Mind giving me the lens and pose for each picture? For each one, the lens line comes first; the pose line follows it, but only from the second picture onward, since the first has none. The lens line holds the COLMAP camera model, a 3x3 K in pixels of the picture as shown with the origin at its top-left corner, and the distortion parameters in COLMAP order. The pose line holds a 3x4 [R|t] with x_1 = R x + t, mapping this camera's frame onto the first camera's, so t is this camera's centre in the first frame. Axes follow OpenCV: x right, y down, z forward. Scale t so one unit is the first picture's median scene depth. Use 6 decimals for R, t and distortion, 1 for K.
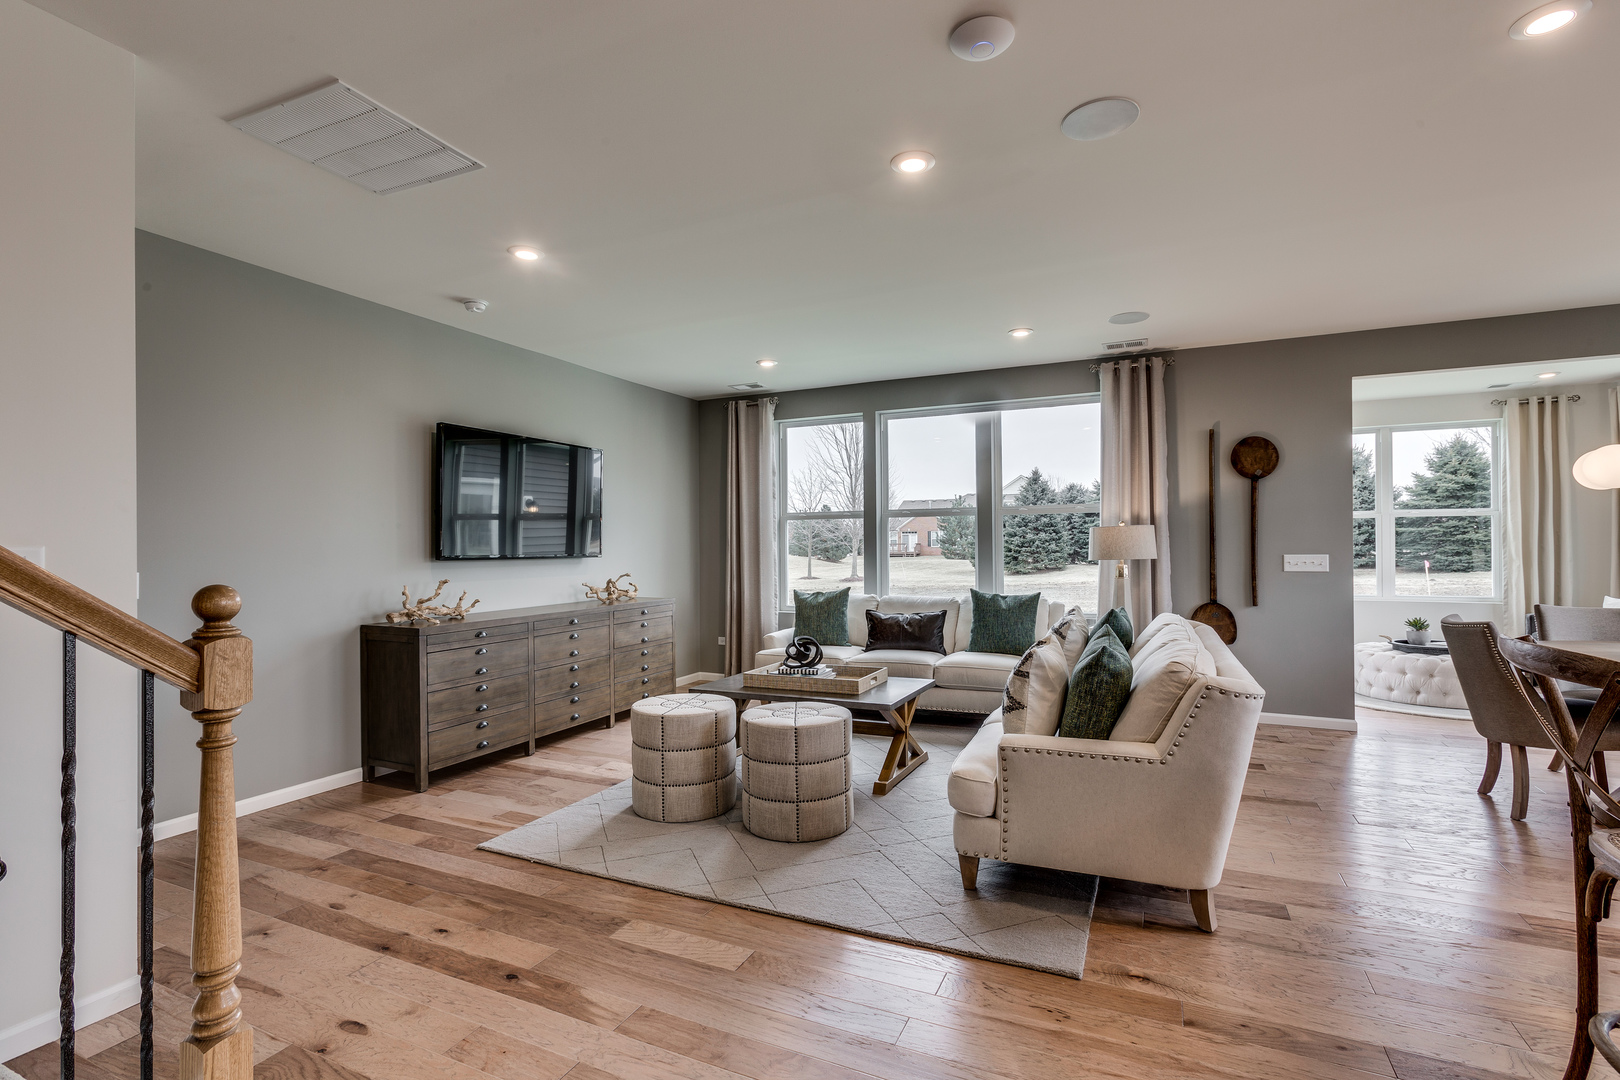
lens RADIAL K [[714.9, 0, 808.6], [0, 714.9, 540.0], [0, 0, 1]] dist [-0.009050, 0.006249]
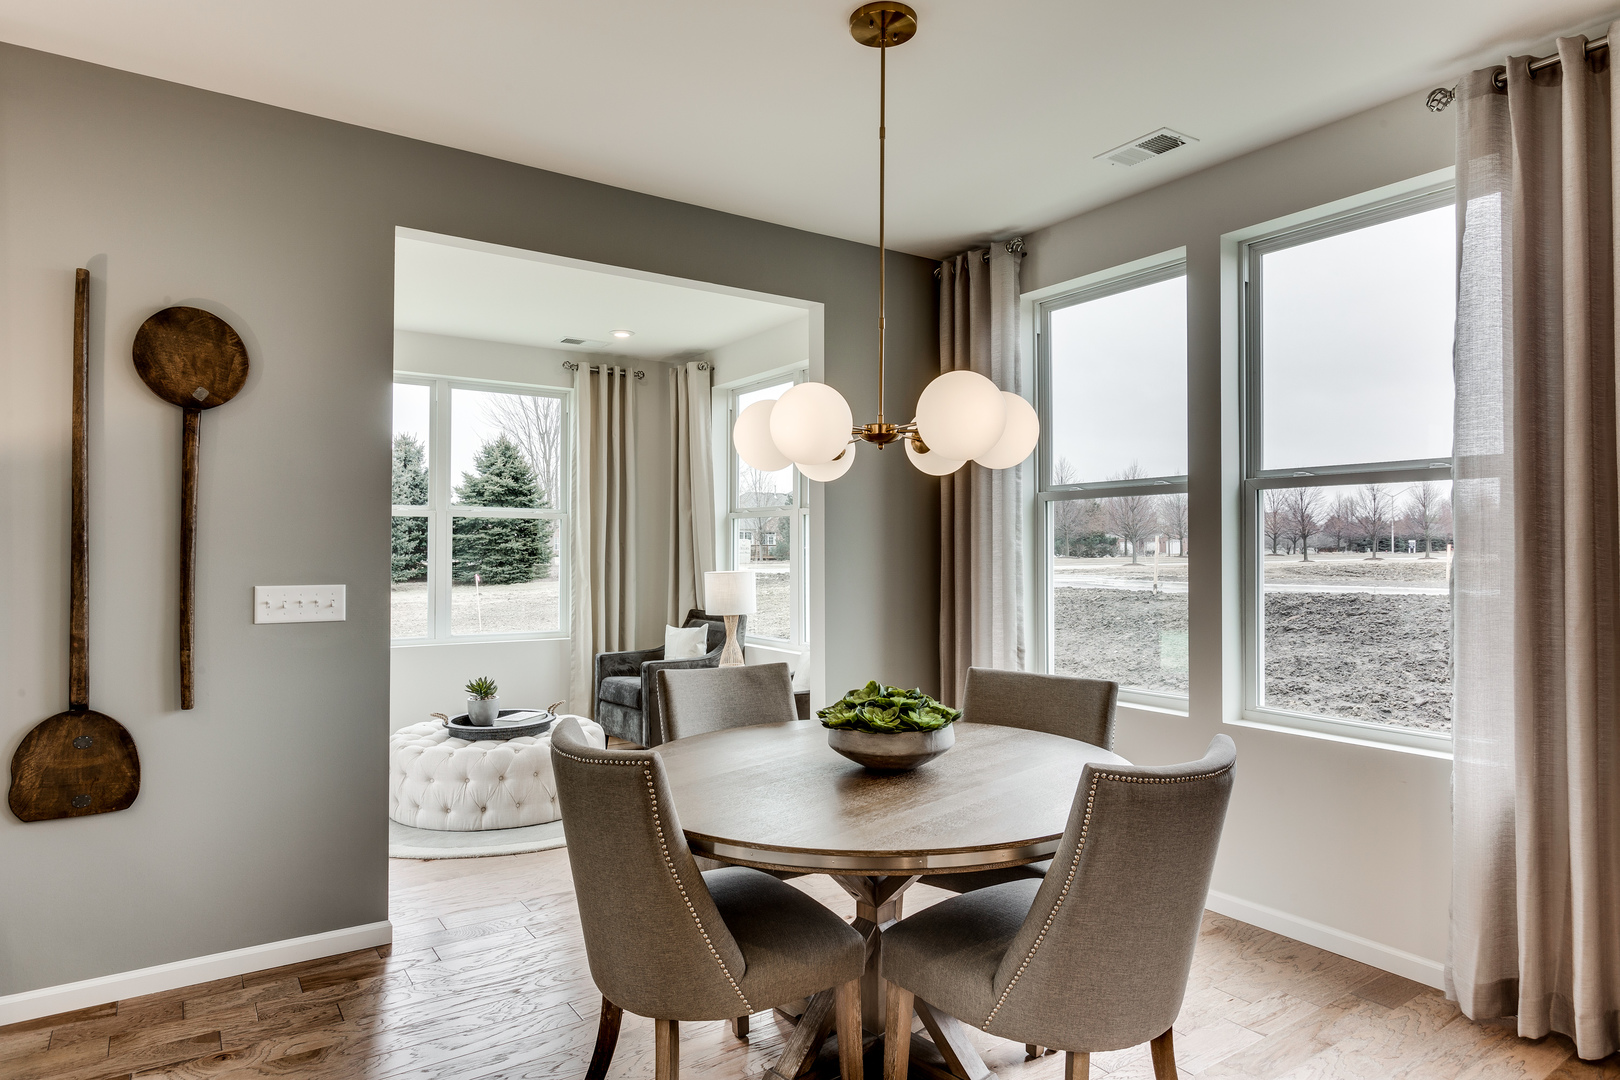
lens RADIAL K [[937.0, 0, 801.9], [0, 937.0, 538.0], [0, 0, 1]] dist [-0.013570, 0.005161]
pose [[0.493677, 0.018224, 0.869454, 0.319822], [-0.011303, 0.999830, -0.014539, -0.004722], [-0.869572, -0.002650, 0.493800, 0.404859]]
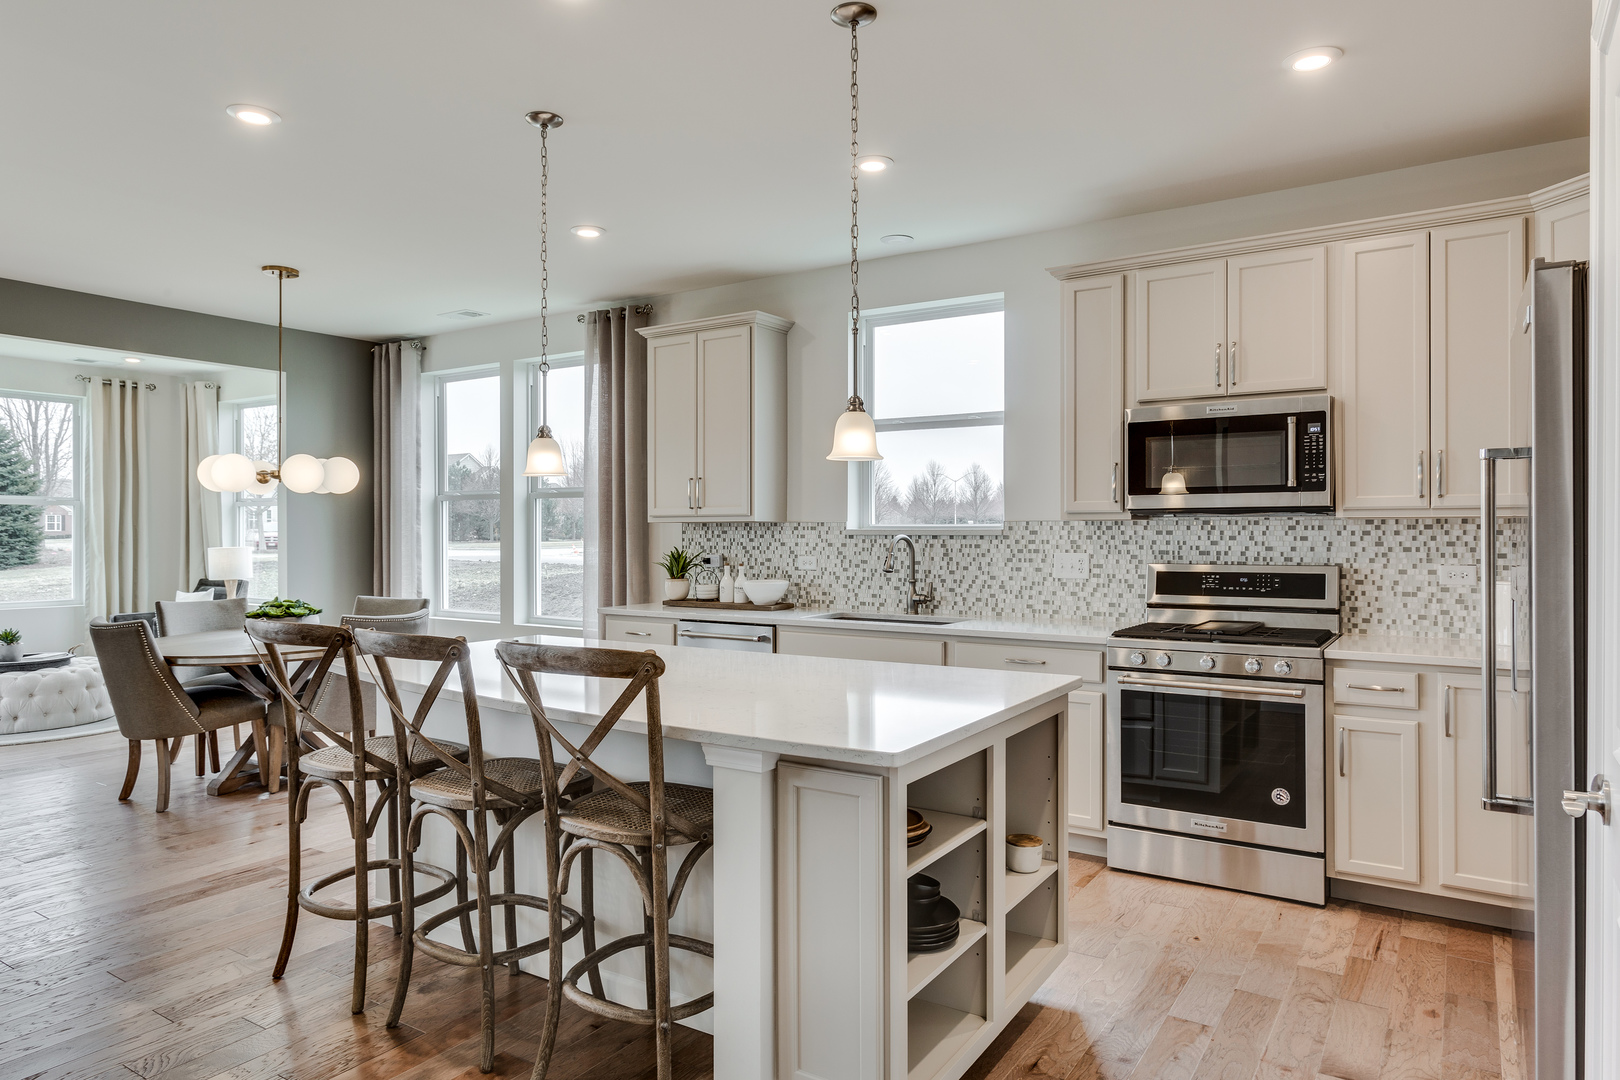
lens RADIAL K [[997.7, 0, 802.0], [0, 997.7, 531.7], [0, 0, 1]] dist [-0.009365, 0.012727]
pose [[0.120554, 0.004679, 0.992696, -0.198414], [-0.008199, 0.999959, -0.003718, -0.006638], [-0.992673, -0.007691, 0.120588, -0.050109]]
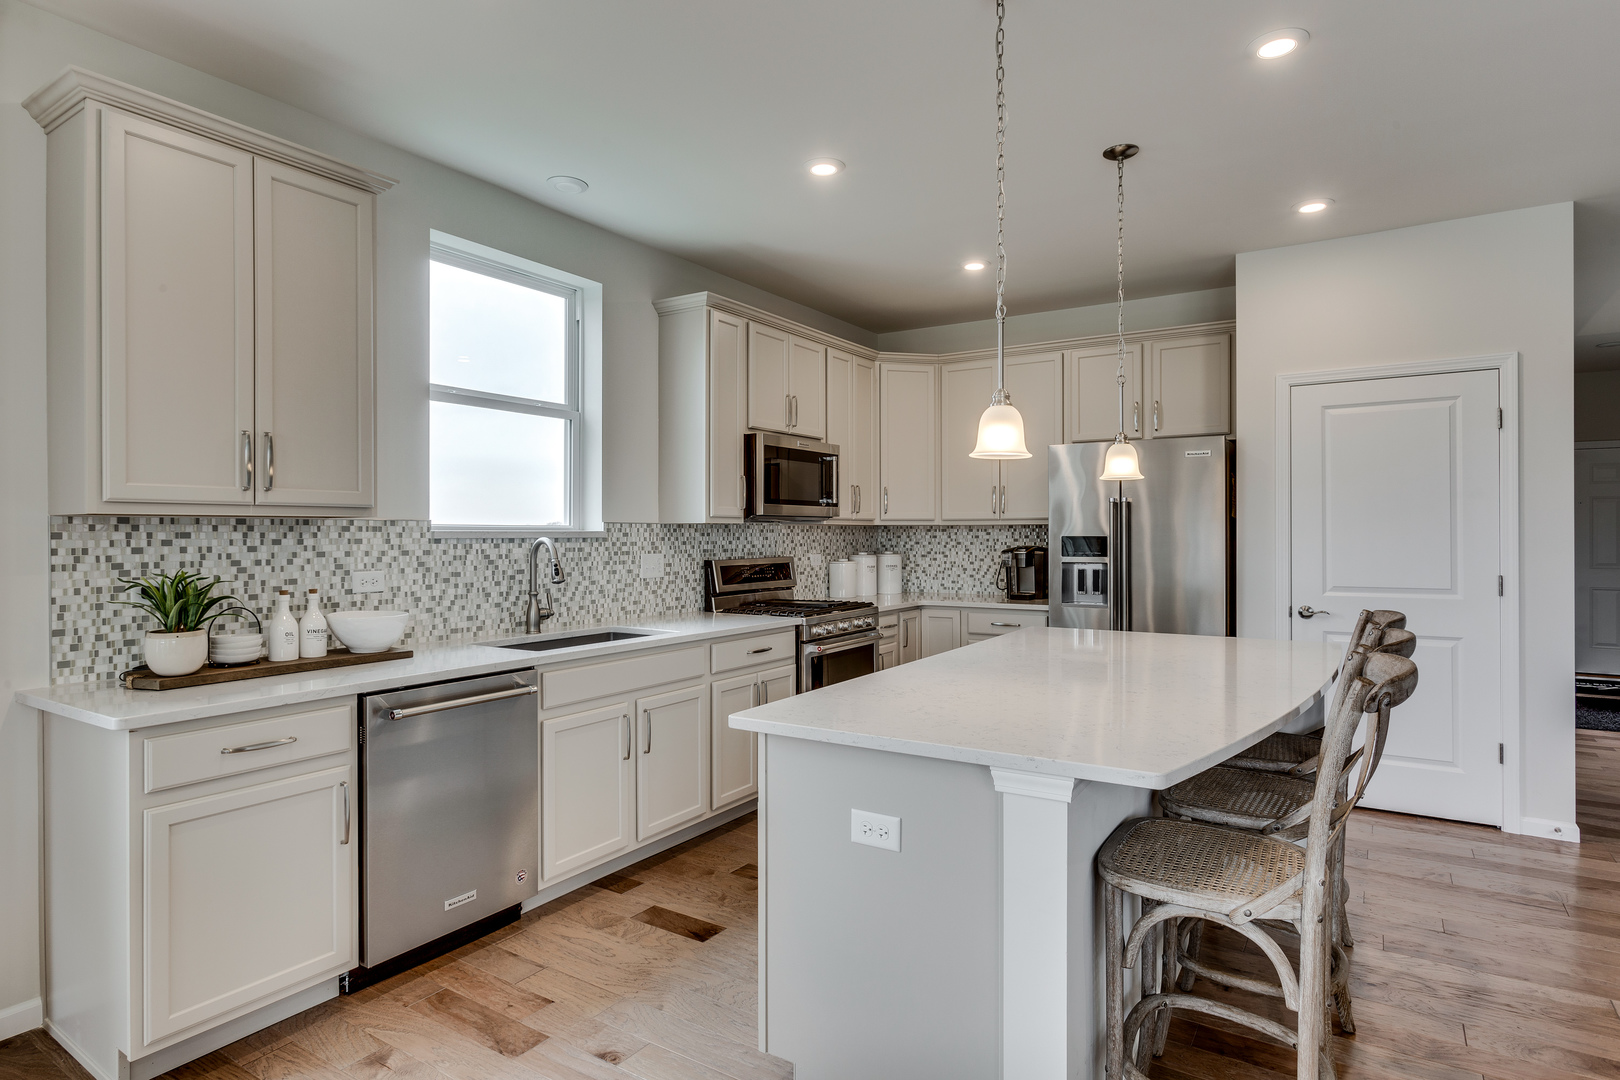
lens RADIAL K [[887.0, 0, 799.1], [0, 887.0, 536.2], [0, 0, 1]] dist [-0.011839, 0.012538]
pose [[-0.992764, 0.008117, 0.119808, 0.458596], [0.007337, 0.999949, -0.006947, -0.002813], [-0.119858, -0.006018, -0.992773, 0.621825]]
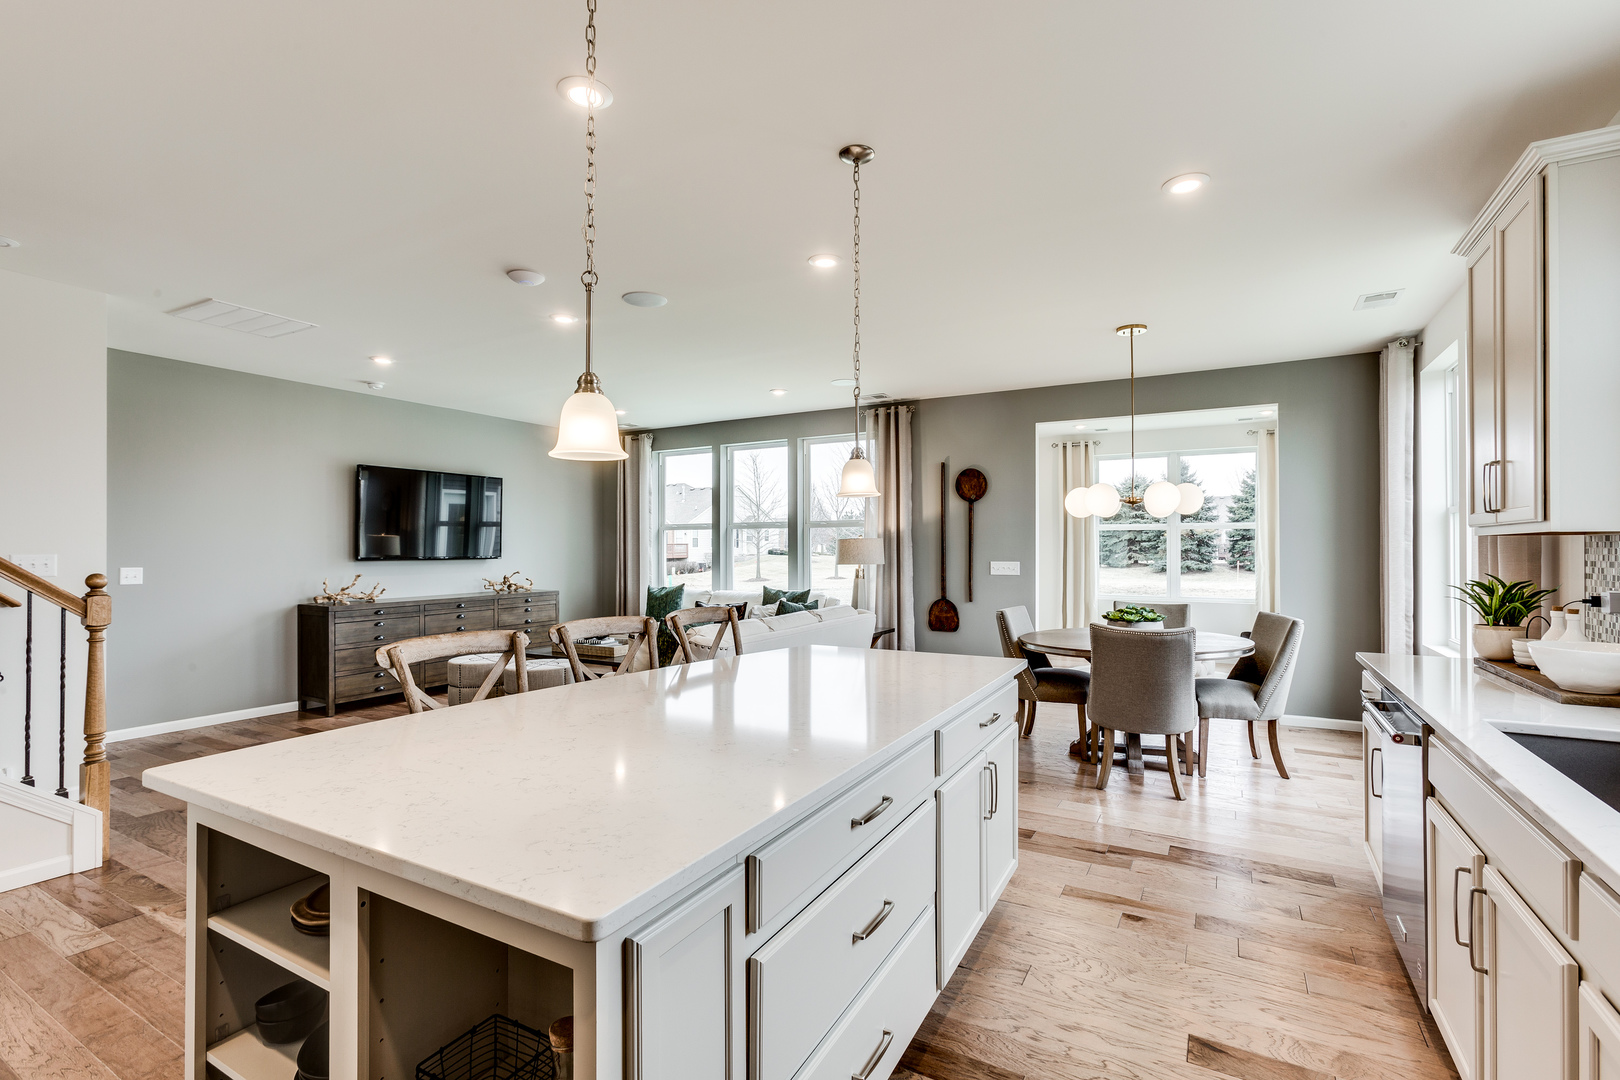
lens RADIAL K [[714.9, 0, 807.4], [0, 714.9, 539.8], [0, 0, 1]] dist [-0.009050, 0.006249]
pose [[0.995083, 0.005783, -0.098876, 0.455088], [-0.005815, 0.999983, -0.000033, -0.016080], [0.098874, 0.000608, 0.995100, -0.291386]]
